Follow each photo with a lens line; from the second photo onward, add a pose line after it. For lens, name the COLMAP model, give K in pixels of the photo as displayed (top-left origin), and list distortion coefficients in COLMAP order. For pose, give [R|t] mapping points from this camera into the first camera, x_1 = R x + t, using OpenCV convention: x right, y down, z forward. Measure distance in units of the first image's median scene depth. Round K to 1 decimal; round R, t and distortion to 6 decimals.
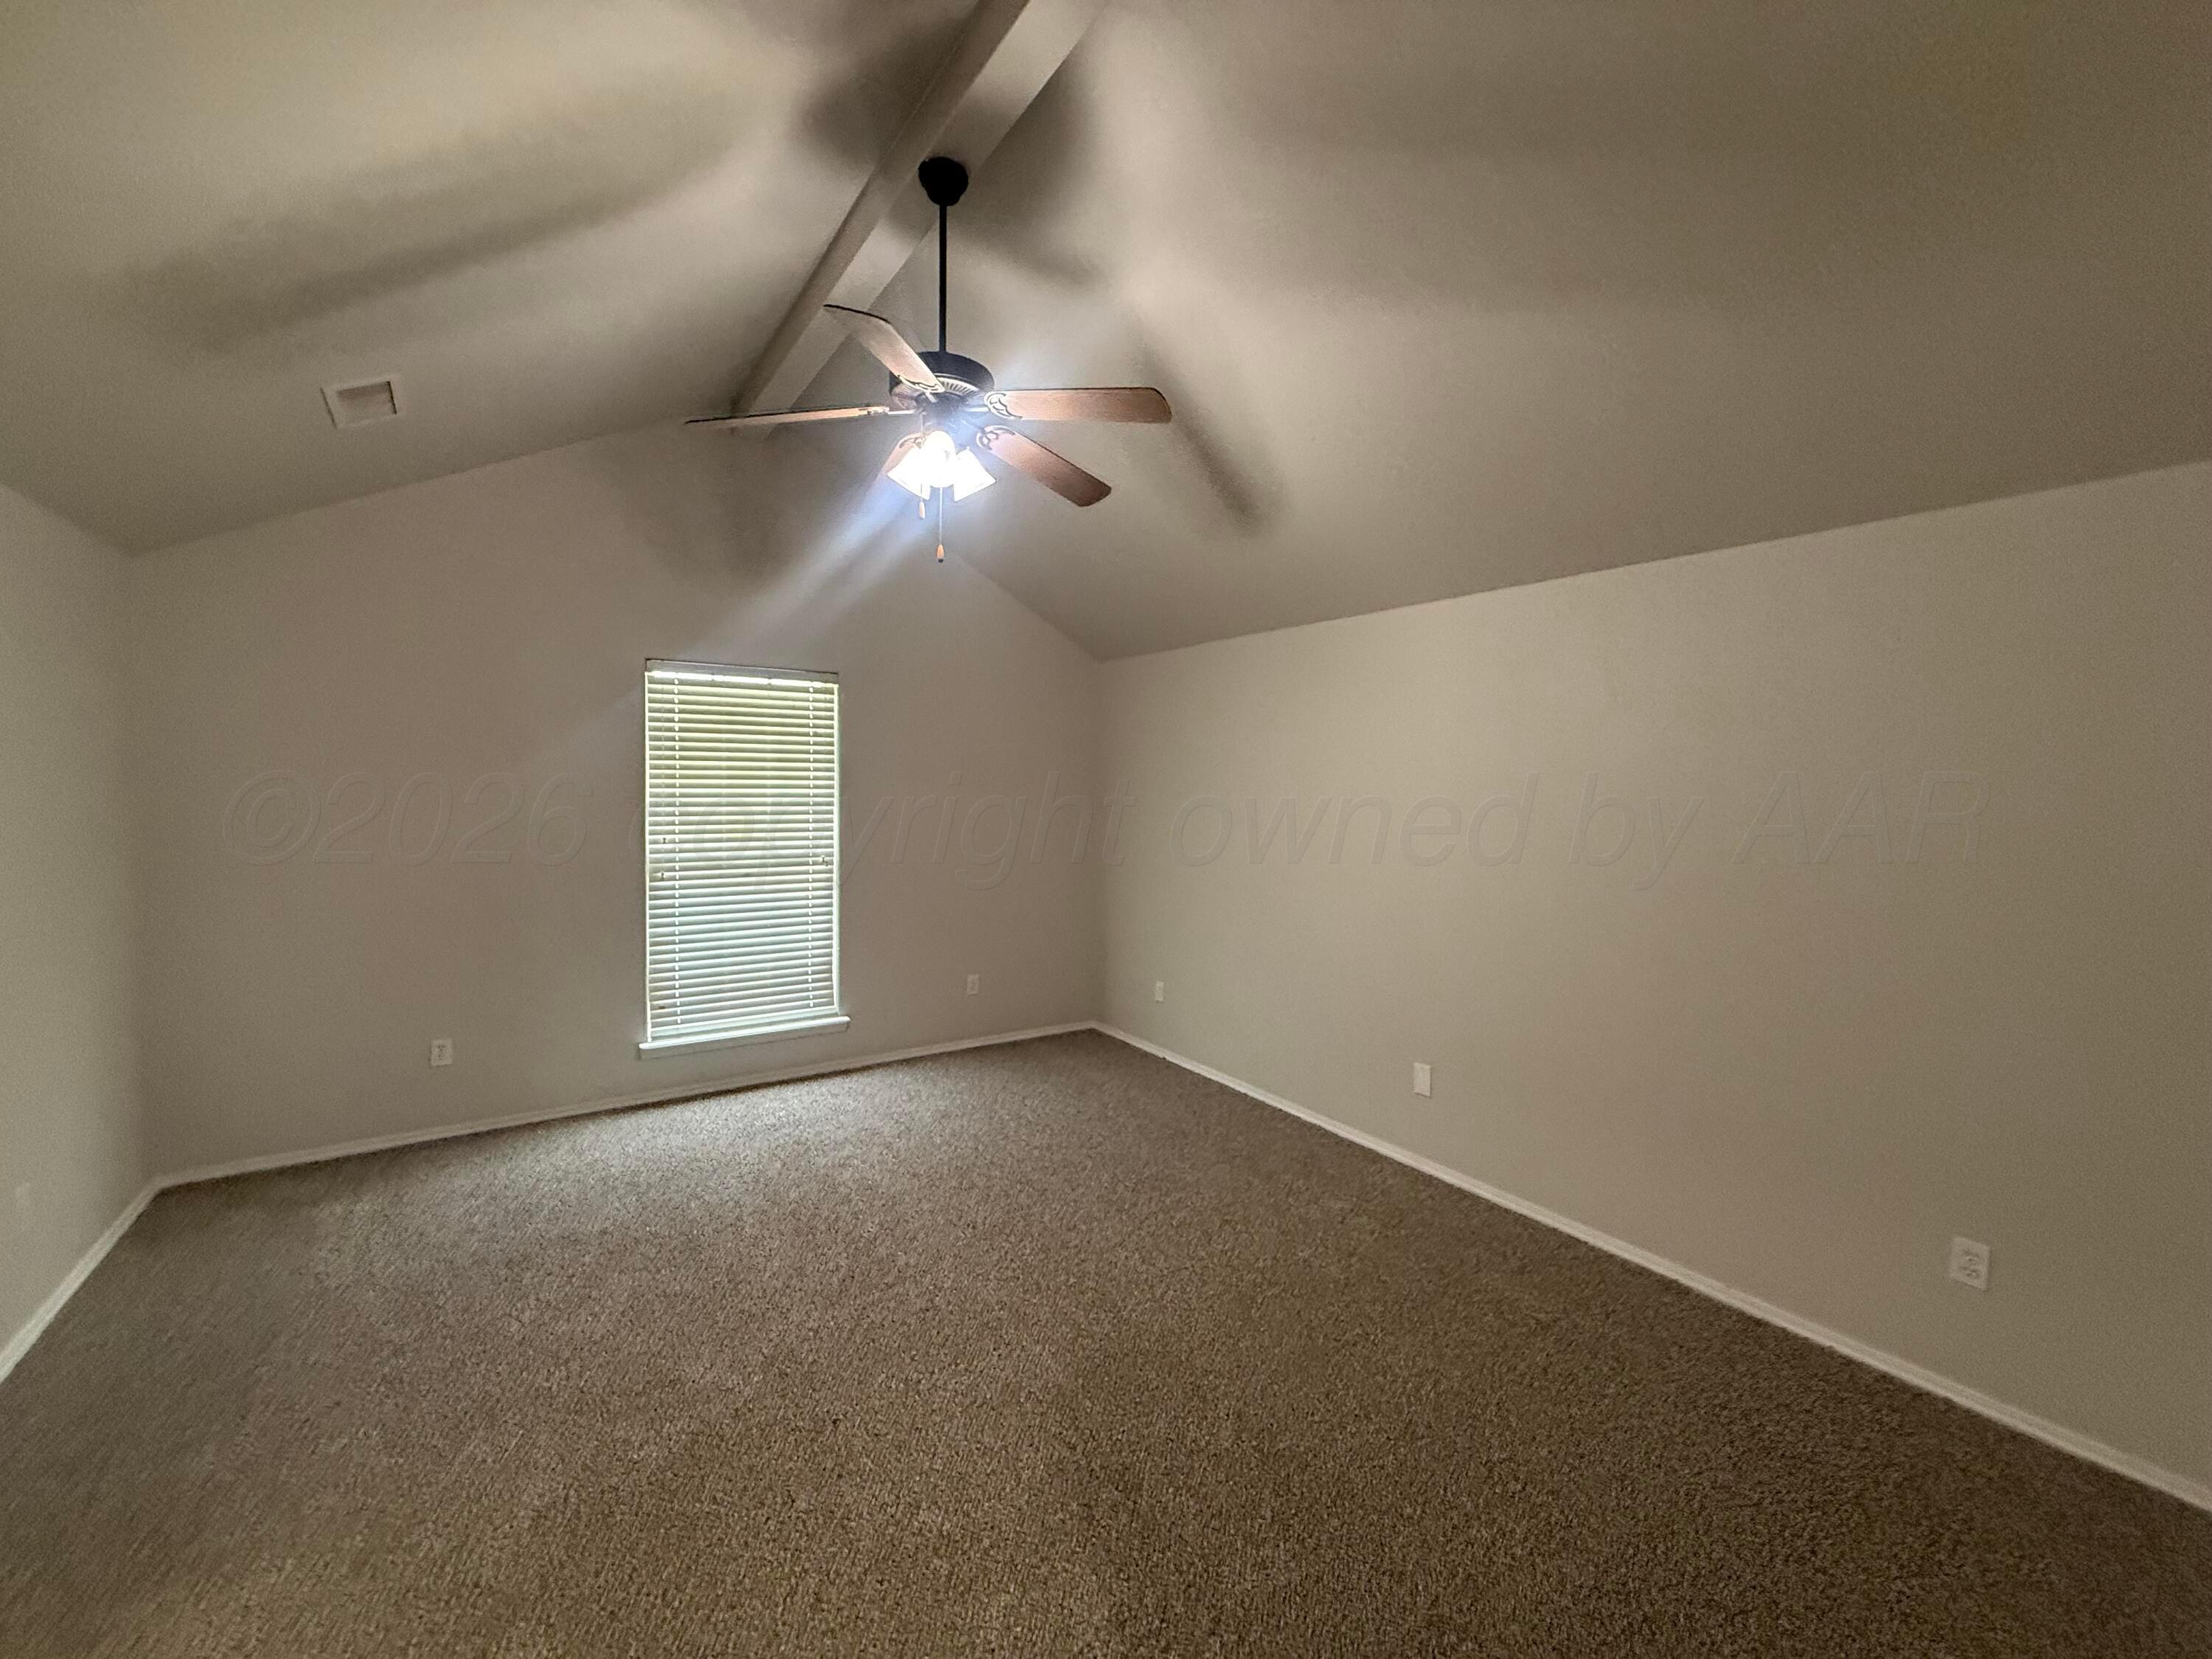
lens RADIAL K [[879.5, 0, 1104.9], [0, 879.5, 829.1], [0, 0, 1]] dist [-0.002894, 0.001081]
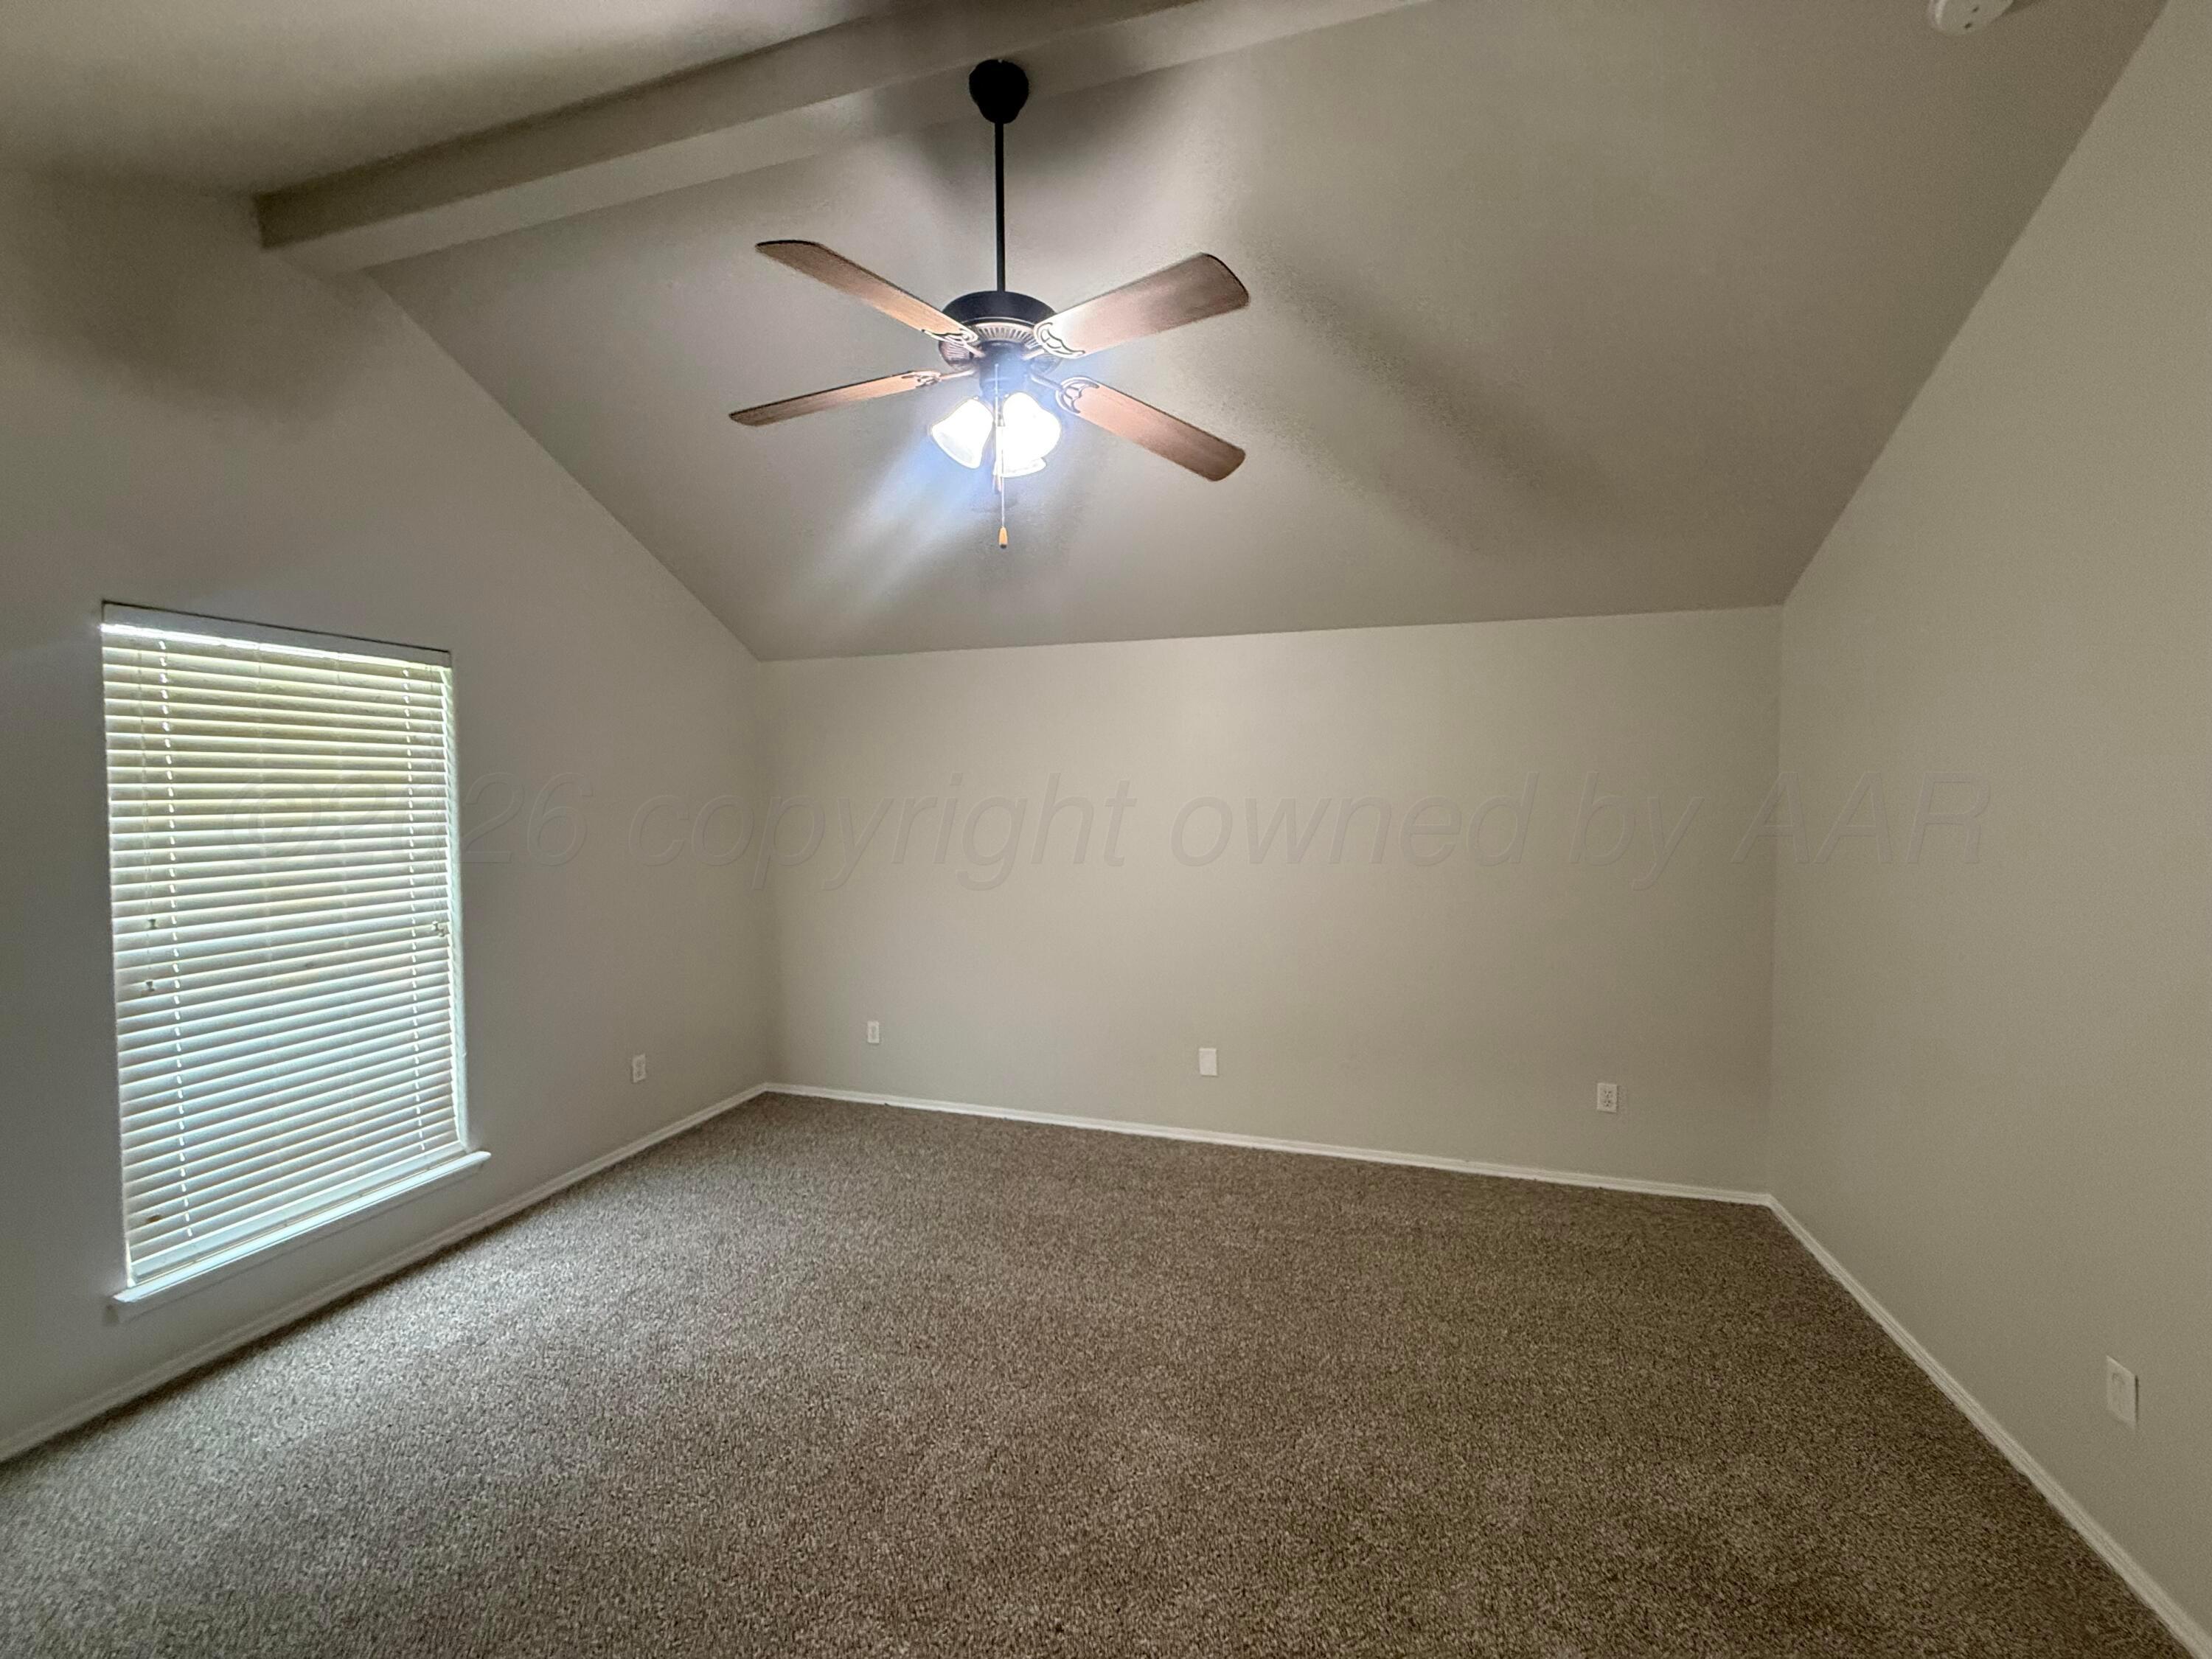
lens RADIAL K [[879.5, 0, 1106.2], [0, 879.5, 827.3], [0, 0, 1]] dist [-0.002894, 0.001081]
pose [[0.781050, -0.041117, 0.623113, -0.367314], [0.047932, 0.998834, 0.005828, -0.022963], [-0.622626, 0.025315, 0.782110, 0.169419]]
